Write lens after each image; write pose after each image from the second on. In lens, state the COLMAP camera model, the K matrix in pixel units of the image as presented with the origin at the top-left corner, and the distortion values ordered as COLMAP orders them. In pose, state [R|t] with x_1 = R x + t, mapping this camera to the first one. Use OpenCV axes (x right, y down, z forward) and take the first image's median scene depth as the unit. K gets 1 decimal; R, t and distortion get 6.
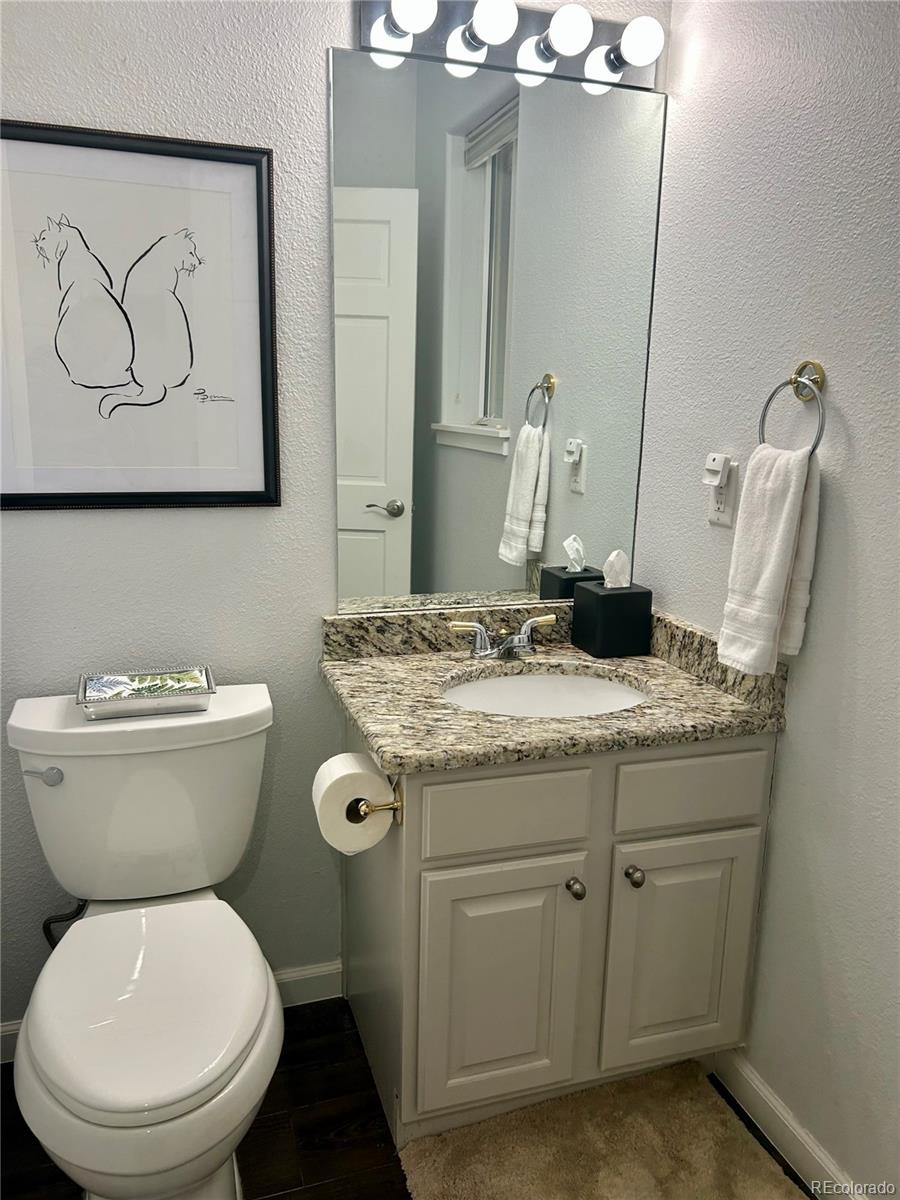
lens RADIAL K [[913.8, 0, 450.0], [0, 913.8, 600.0], [0, 0, 1]] dist [0.019401, 0.002035]
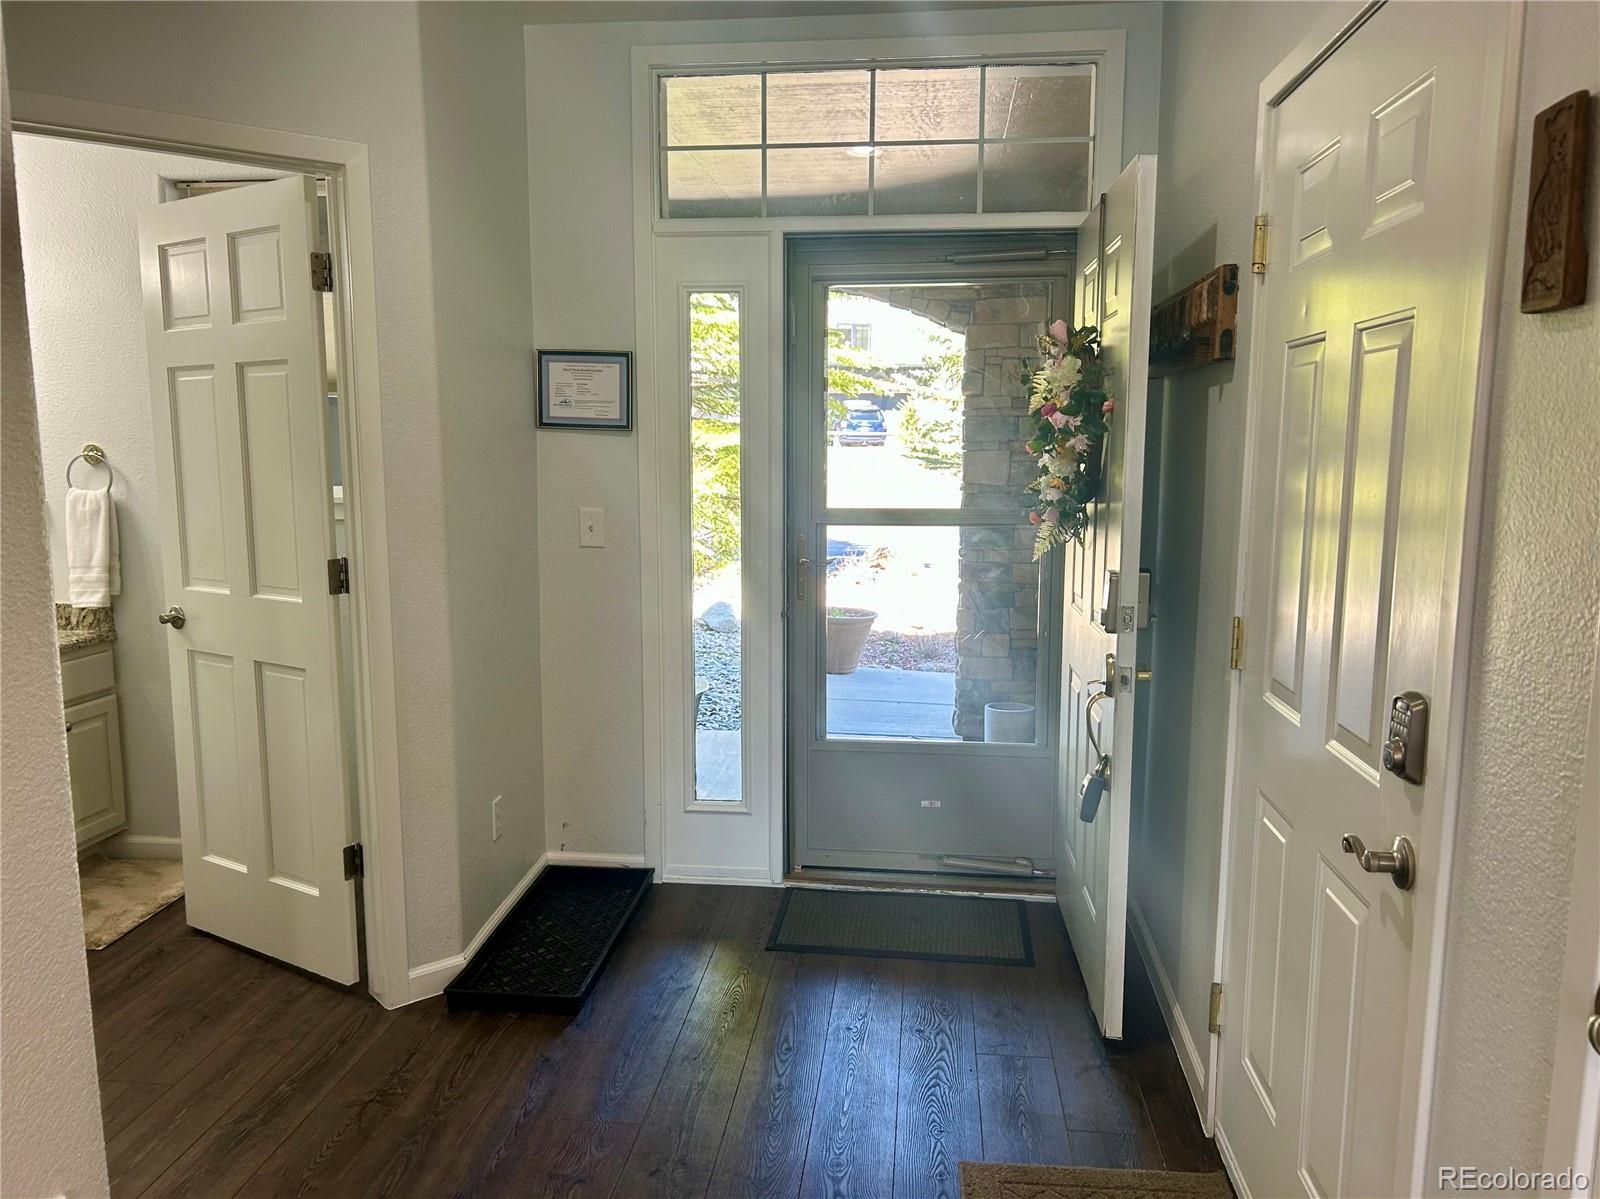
lens RADIAL K [[1218.4, 0, 804.1], [0, 1218.4, 607.2], [0, 0, 1]] dist [0.019401, 0.002035]
pose [[0.405069, -0.153059, 0.901383, -1.361909], [0.206334, 0.975757, 0.072964, 0.194665], [-0.890699, 0.156431, 0.426831, -1.373789]]
